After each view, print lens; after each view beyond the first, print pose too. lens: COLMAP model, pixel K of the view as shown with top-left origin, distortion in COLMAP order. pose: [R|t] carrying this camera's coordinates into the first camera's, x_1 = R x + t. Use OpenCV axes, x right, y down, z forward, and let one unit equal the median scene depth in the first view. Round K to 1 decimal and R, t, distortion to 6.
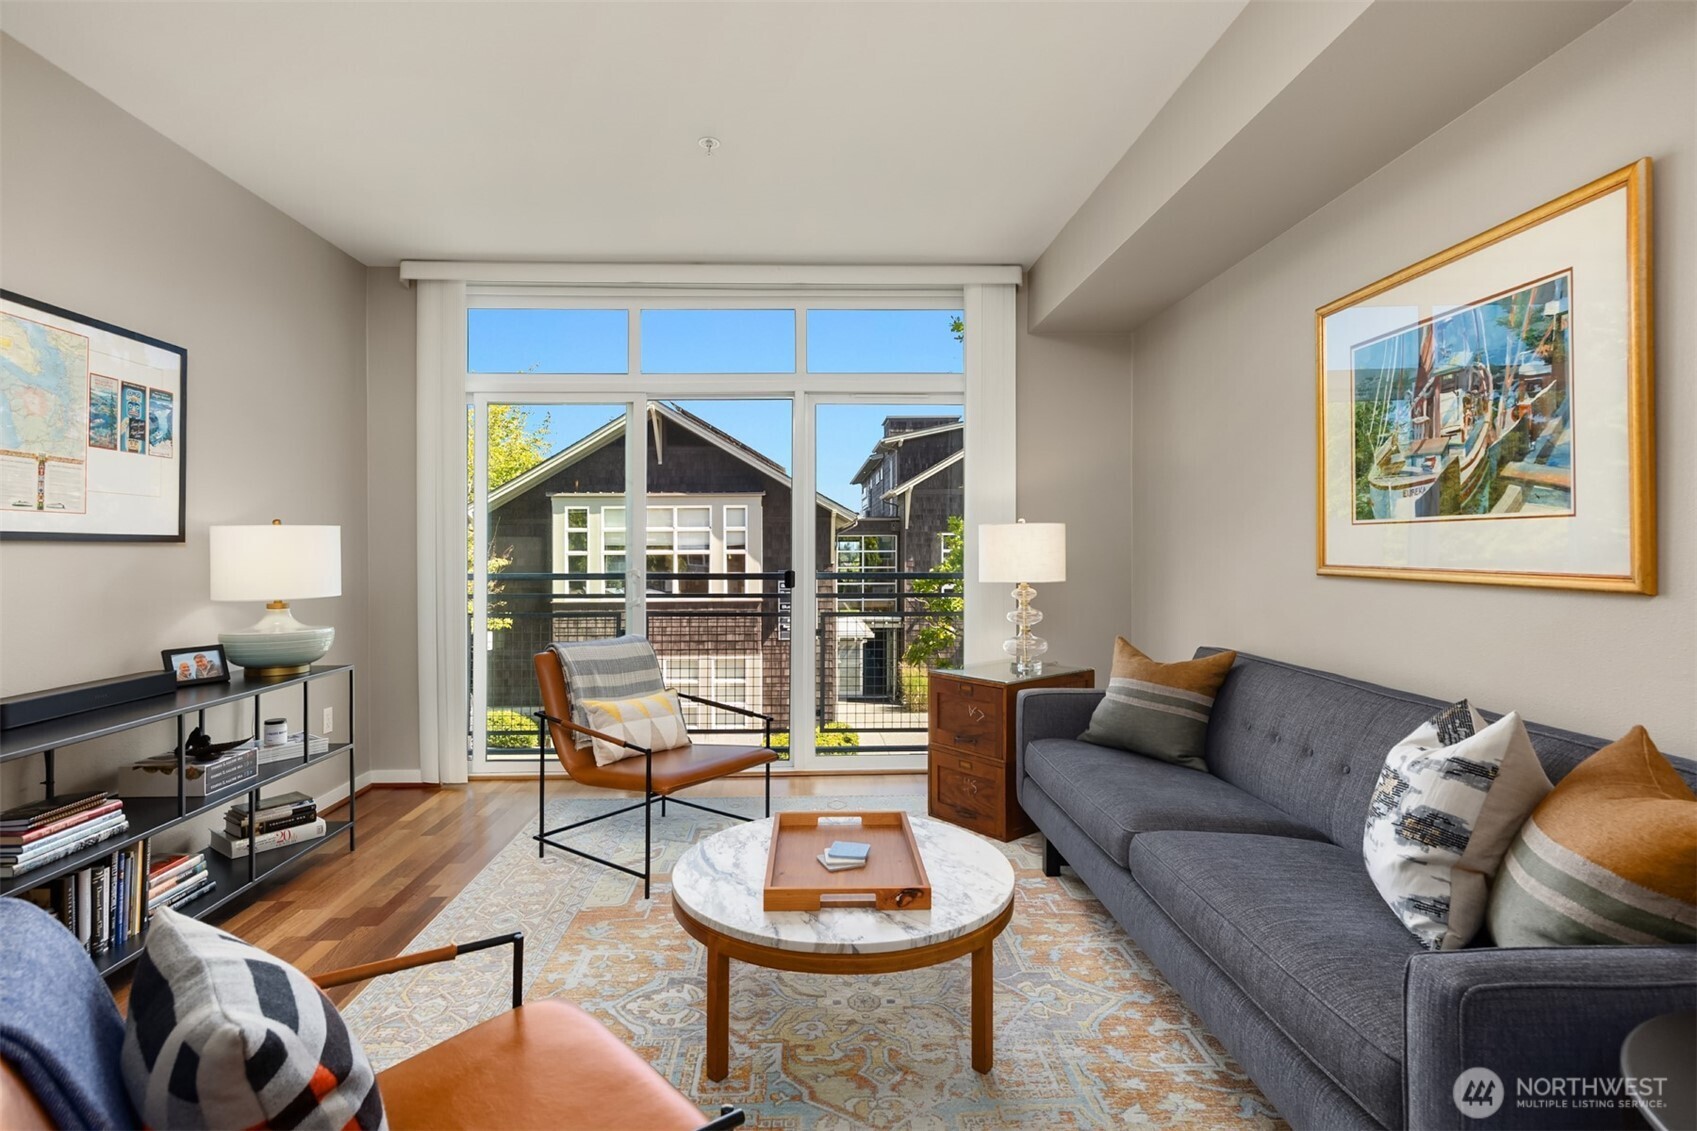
lens RADIAL K [[833.7, 0, 837.9], [0, 833.7, 552.1], [0, 0, 1]] dist [-0.001794, 0.002036]
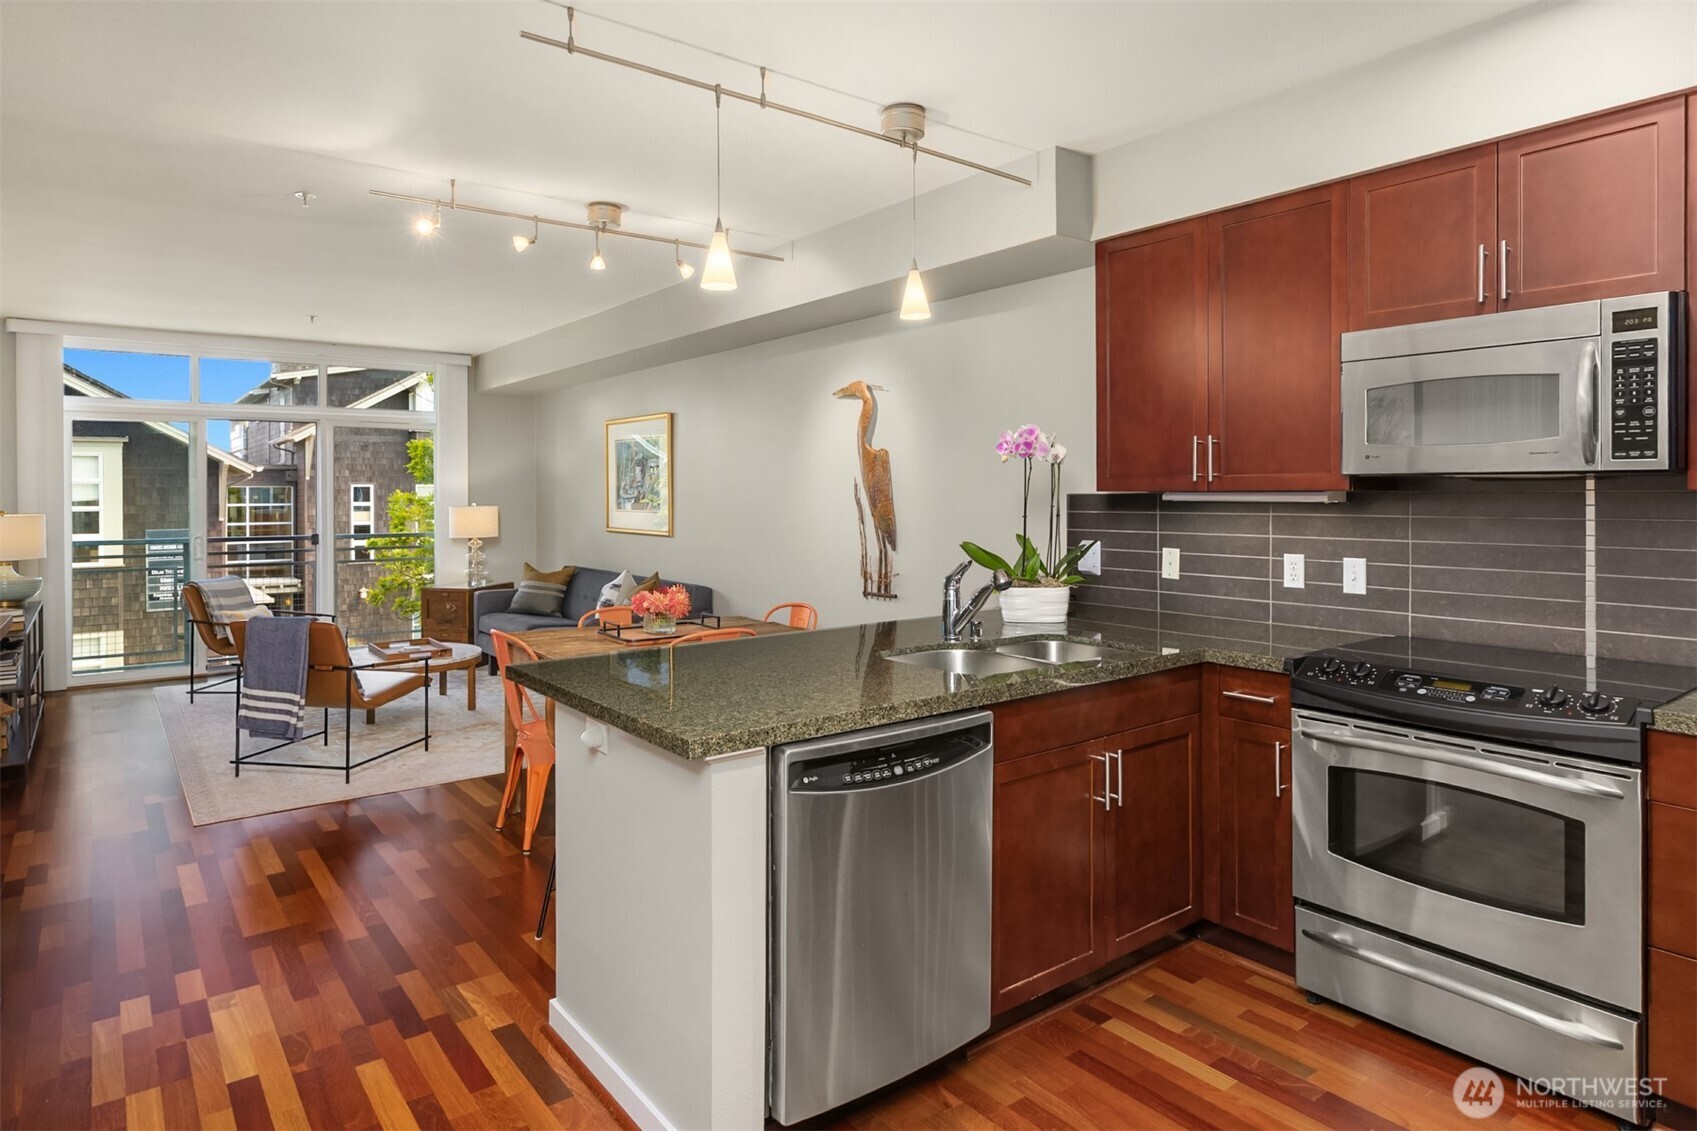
lens RADIAL K [[986.5, 0, 837.7], [0, 986.5, 496.0], [0, 0, 1]] dist [-0.002581, 0.002783]
pose [[0.821181, -0.002787, 0.570661, -0.492852], [0.003964, 0.999992, -0.000821, -0.068521], [-0.570654, 0.002936, 0.821186, -1.695018]]
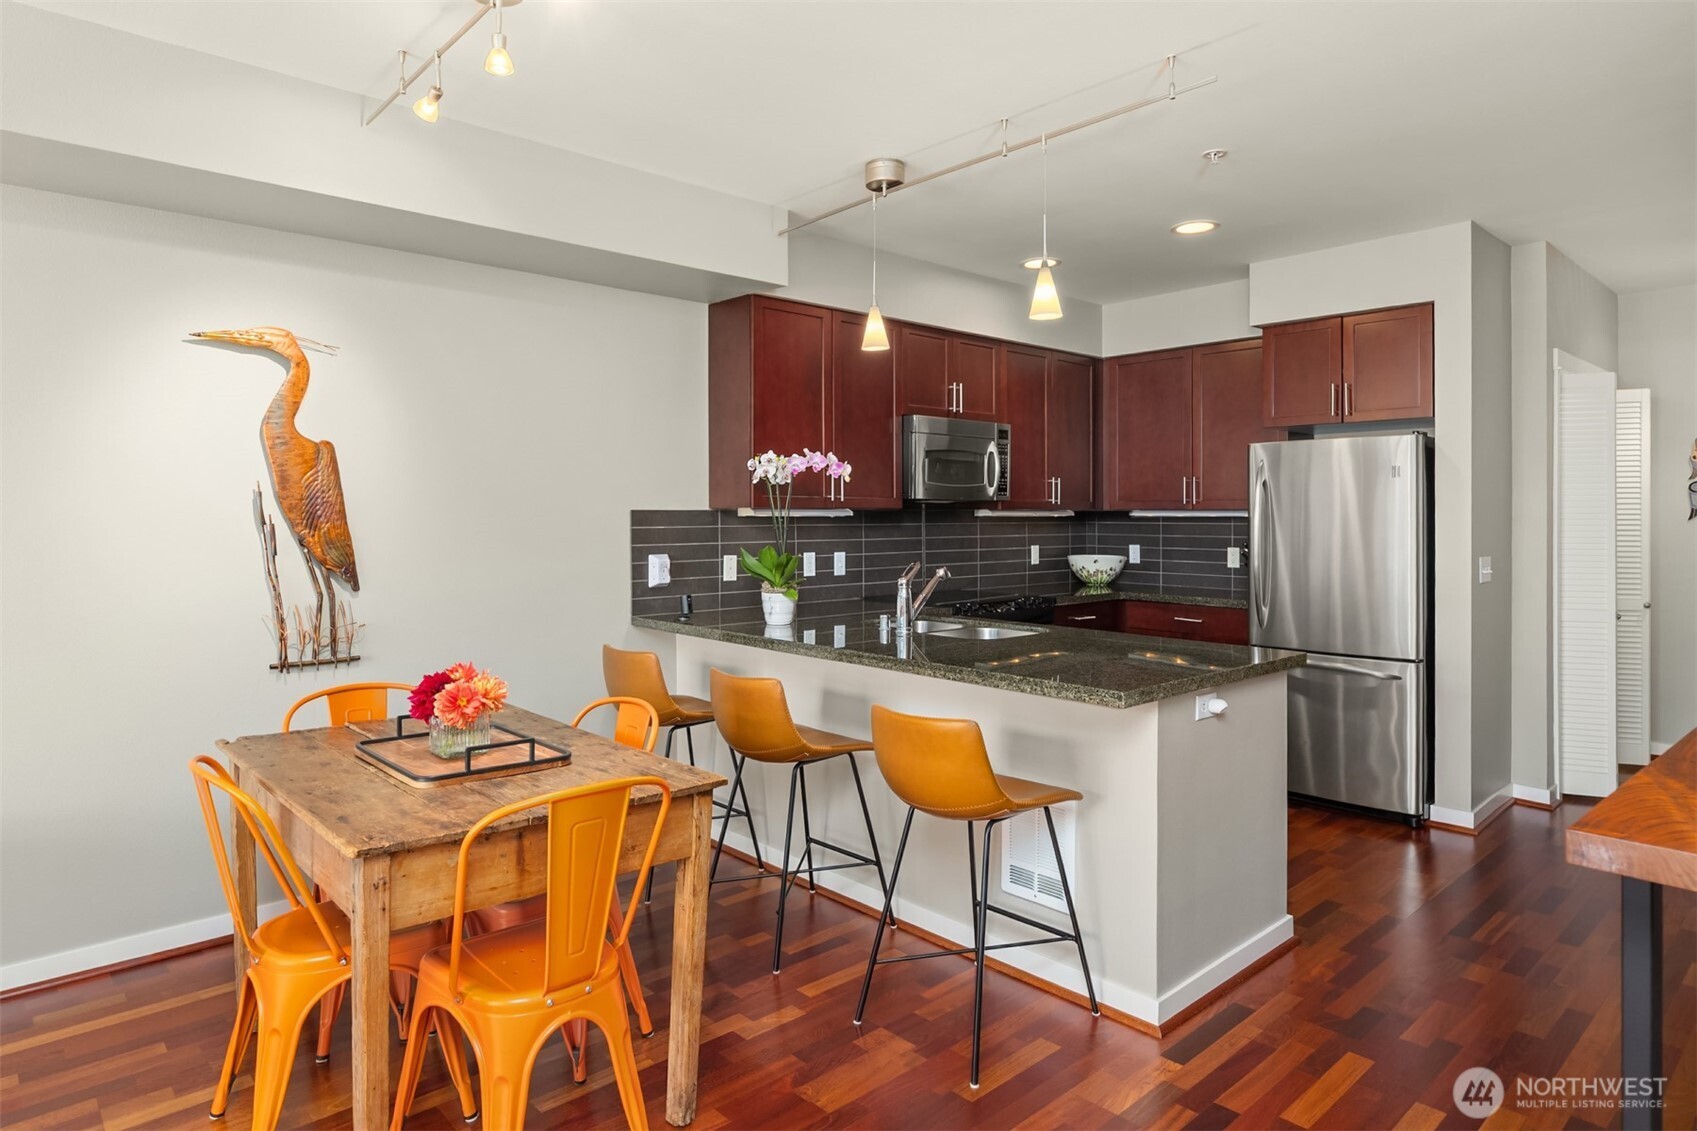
lens RADIAL K [[986.5, 0, 839.9], [0, 986.5, 515.2], [0, 0, 1]] dist [-0.002581, 0.002783]
pose [[-0.643311, 0.006242, 0.765580, -0.713593], [0.007435, 0.999971, -0.001906, -0.058660], [-0.765569, 0.004466, -0.643338, 0.064334]]
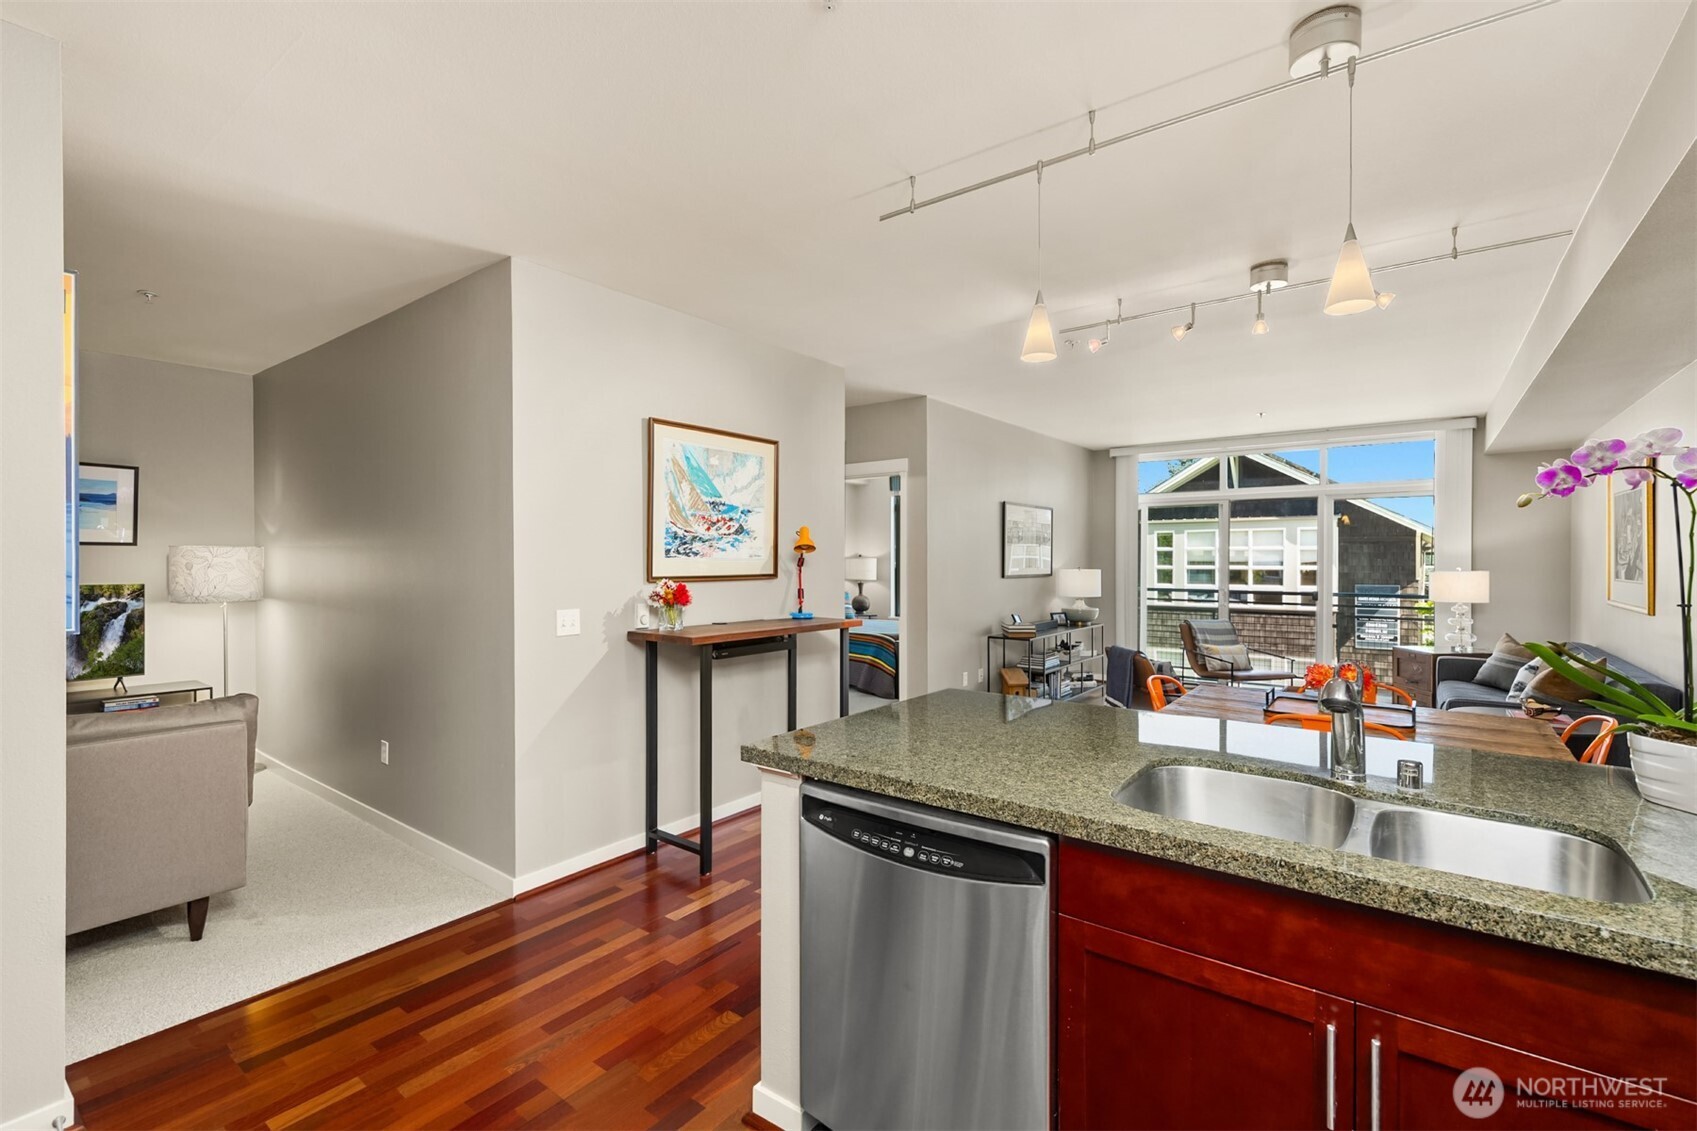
lens RADIAL K [[752.5, 0, 837.7], [0, 752.5, 561.3], [0, 0, 1]] dist [0.009416, -0.000231]
pose [[0.767752, 0.007898, -0.640699, 0.321385], [-0.006646, 0.999968, 0.004362, -0.071366], [0.640713, 0.000909, 0.767780, -1.545234]]
